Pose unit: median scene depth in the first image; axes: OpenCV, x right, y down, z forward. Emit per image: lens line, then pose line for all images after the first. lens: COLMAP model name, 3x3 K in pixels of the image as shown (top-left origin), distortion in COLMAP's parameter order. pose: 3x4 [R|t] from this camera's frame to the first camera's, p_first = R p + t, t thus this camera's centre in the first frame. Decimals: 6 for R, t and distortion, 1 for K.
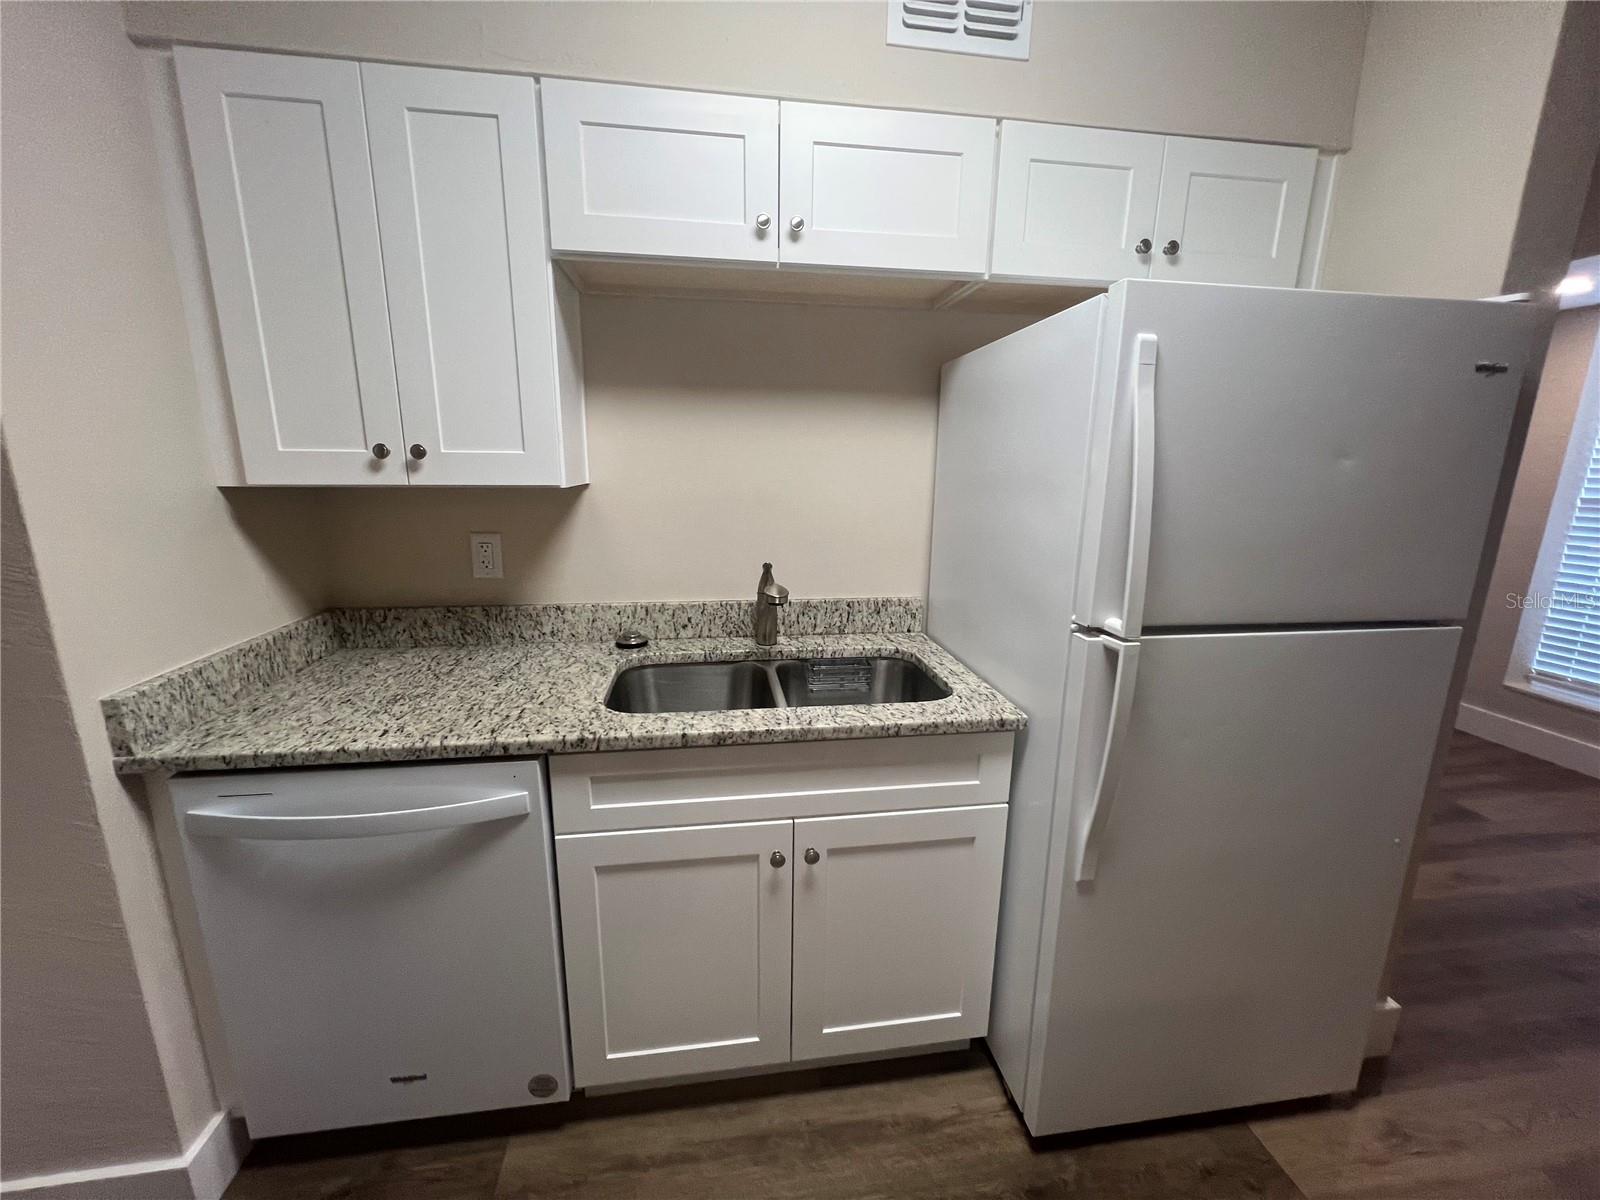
lens RADIAL K [[640.2, 0, 801.0], [0, 640.2, 604.3], [0, 0, 1]] dist [-0.002094, 0.000571]
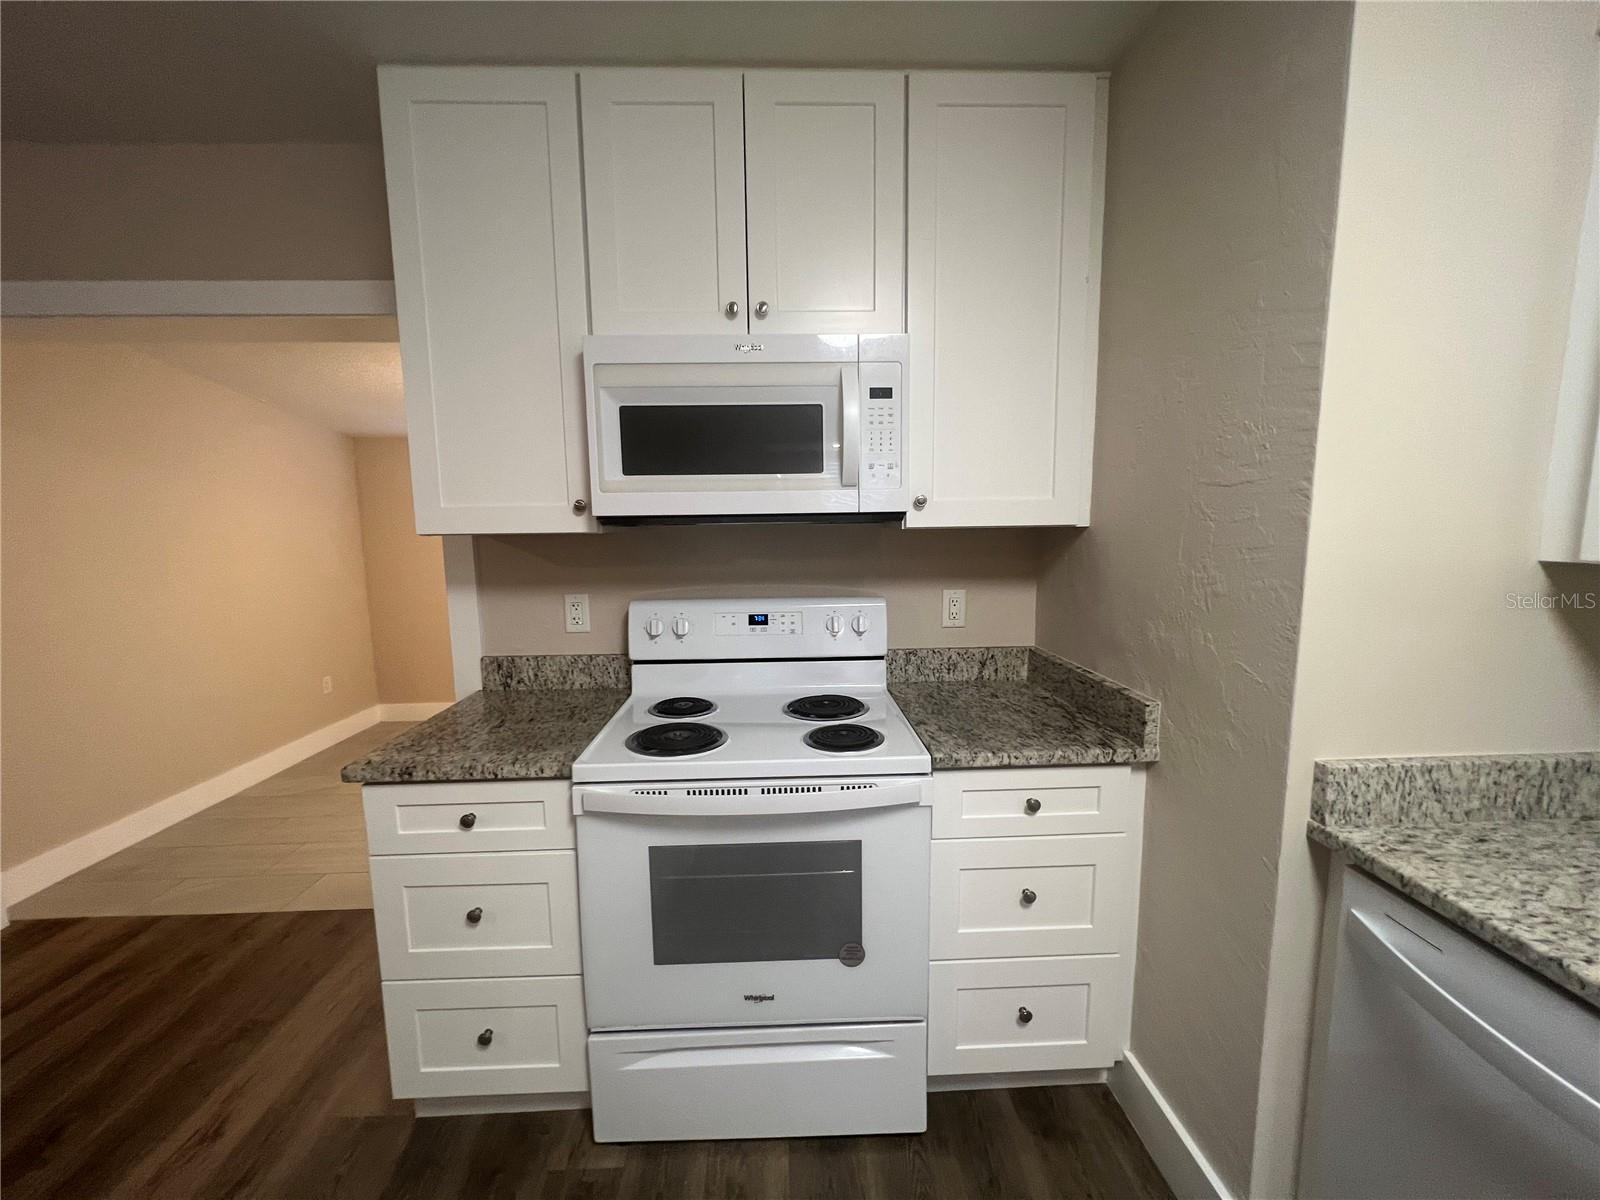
lens RADIAL K [[640.2, 0, 800.1], [0, 640.2, 603.9], [0, 0, 1]] dist [-0.002094, 0.000571]
pose [[-0.107430, 0.116181, -0.987401, -0.018047], [-0.206022, 0.968990, 0.136430, -0.049838], [0.972632, 0.218083, -0.080162, 0.172649]]
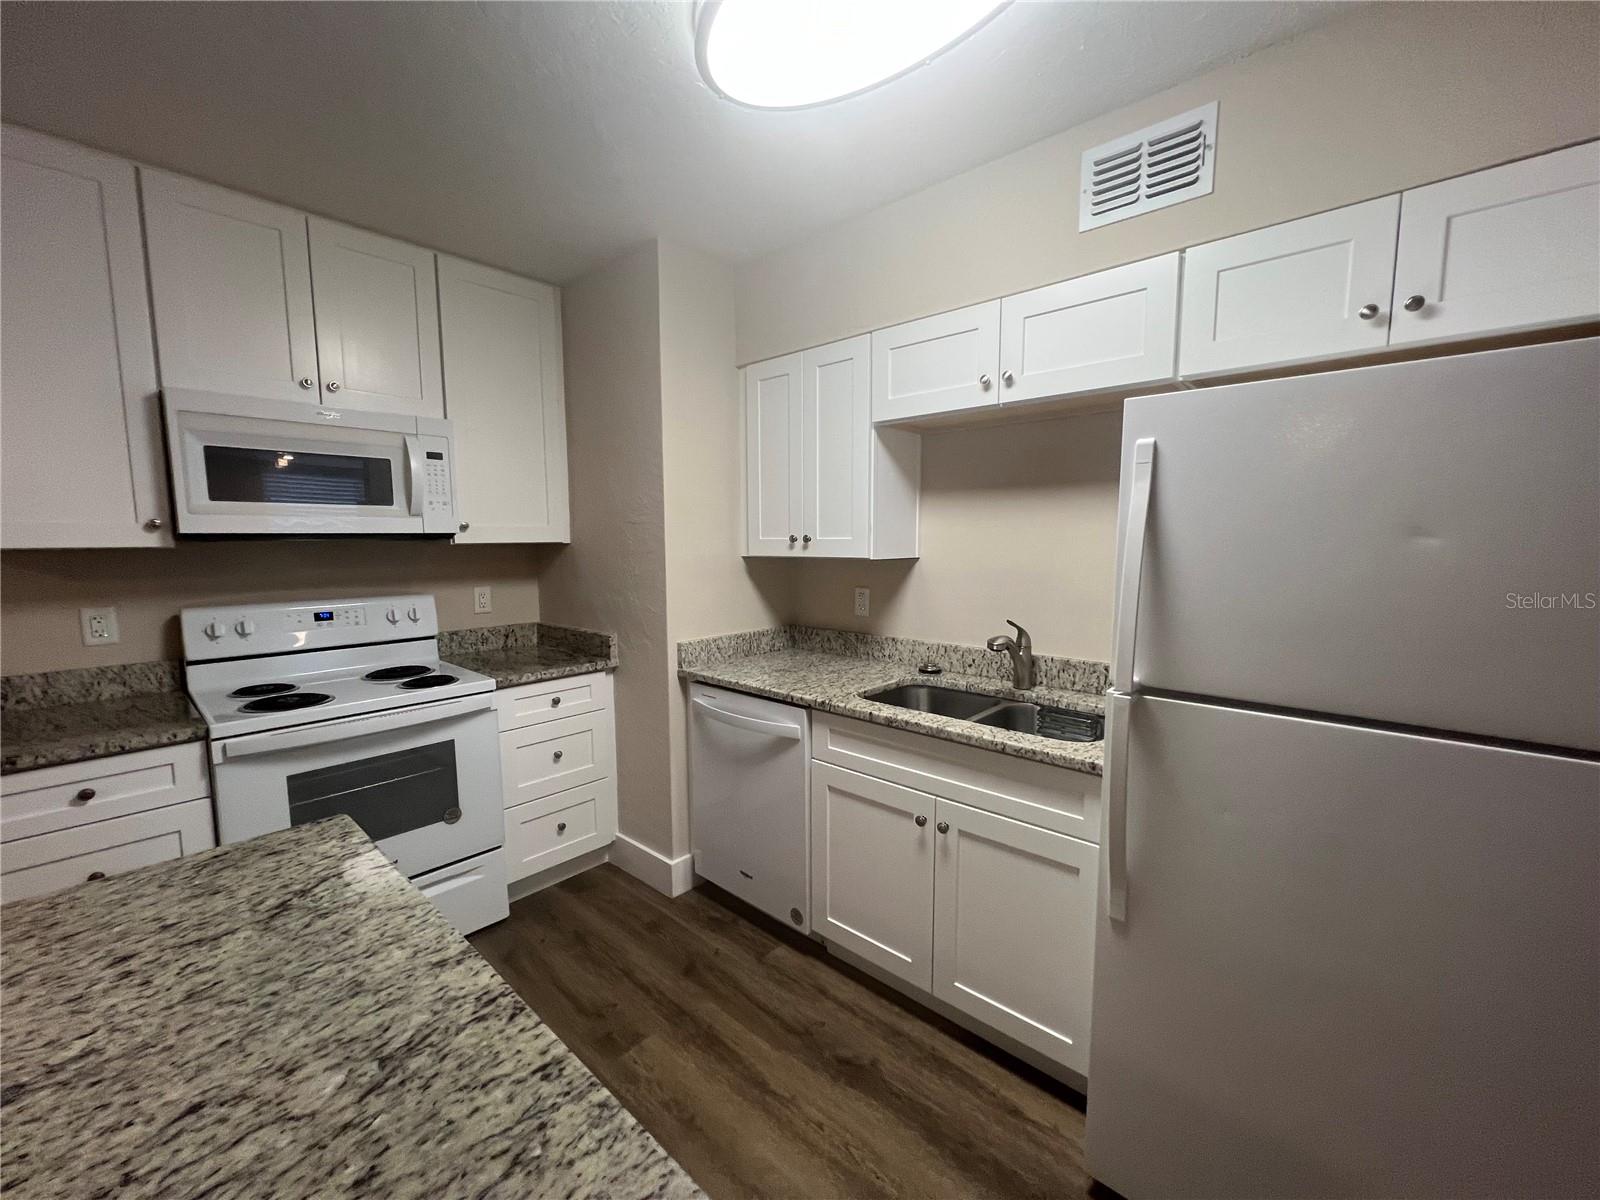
lens RADIAL K [[640.2, 0, 799.7], [0, 640.2, 605.4], [0, 0, 1]] dist [-0.002094, 0.000571]
pose [[0.635961, 0.068891, -0.768640, 0.806086], [-0.158037, 0.986525, -0.042338, 0.031730], [0.755366, 0.148399, 0.638279, -0.163066]]
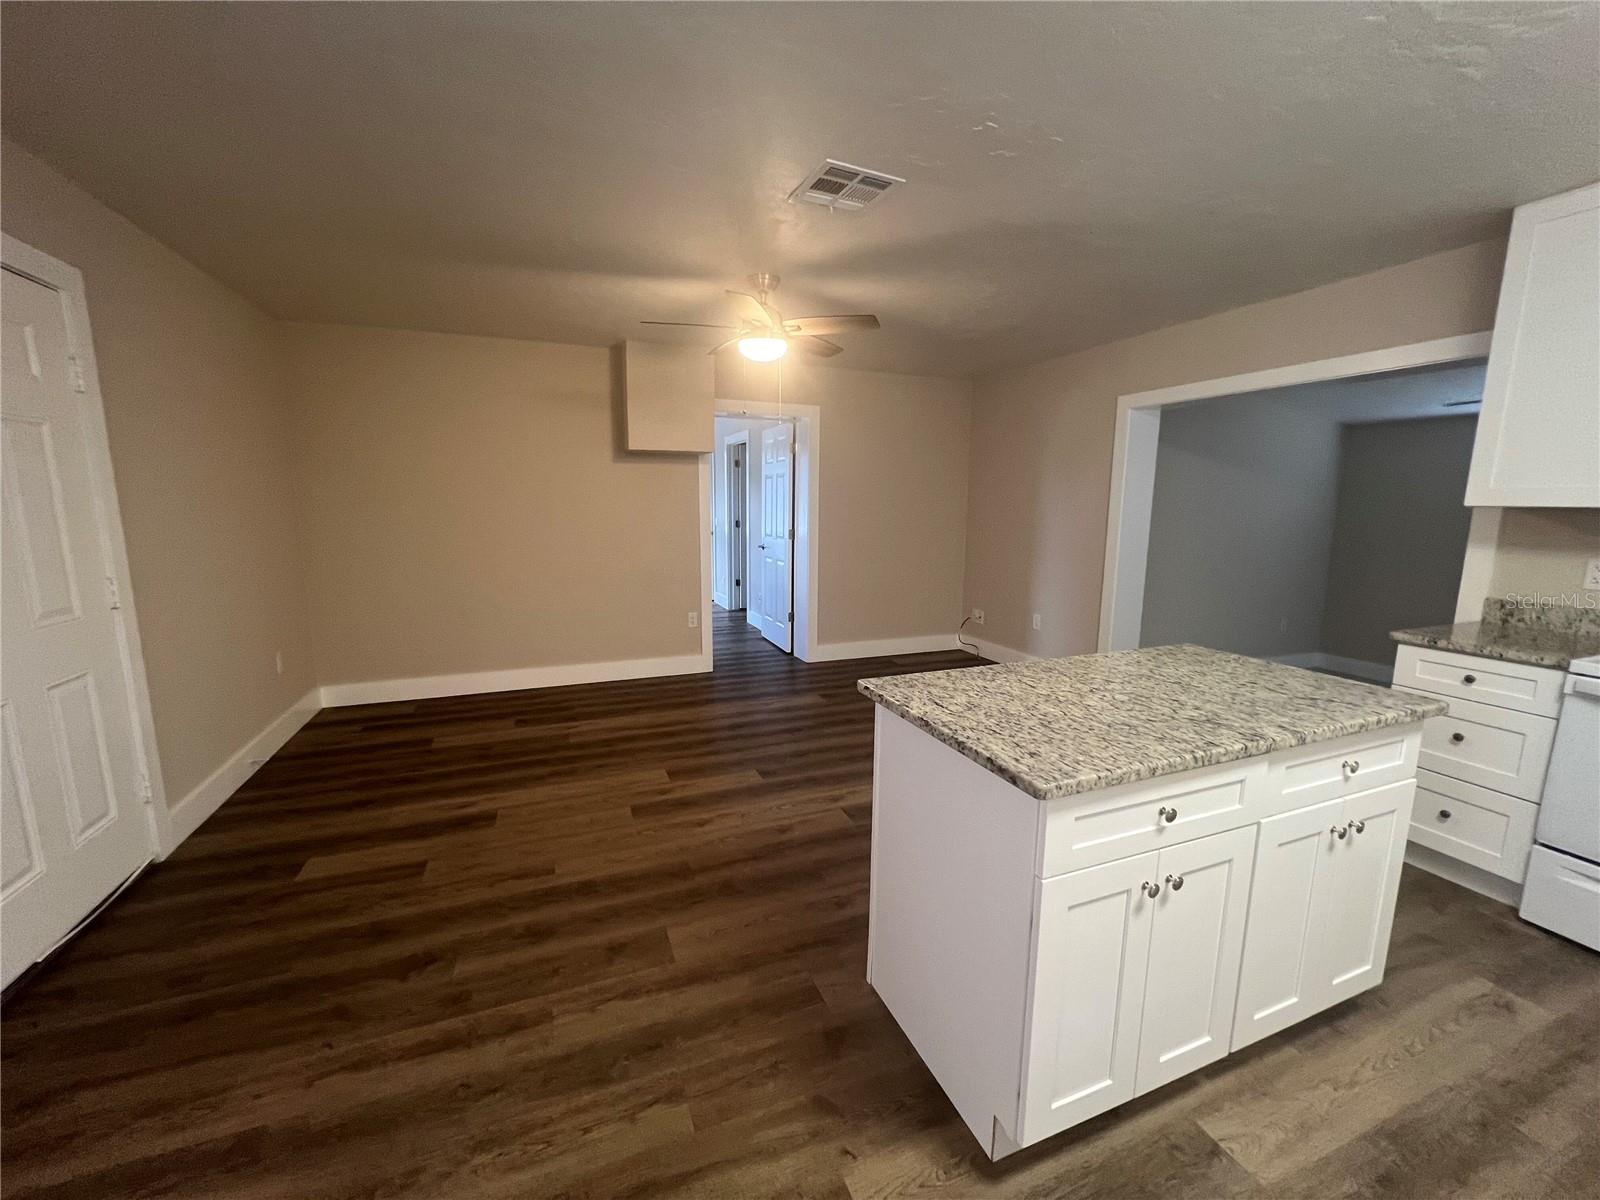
lens RADIAL K [[640.2, 0, 800.7], [0, 640.2, 604.4], [0, 0, 1]] dist [-0.002094, 0.000571]
pose [[-0.972756, 0.018589, -0.231086, 1.201441], [-0.068466, 0.929286, 0.362961, -0.144190], [0.221492, 0.368894, -0.902695, 0.721406]]
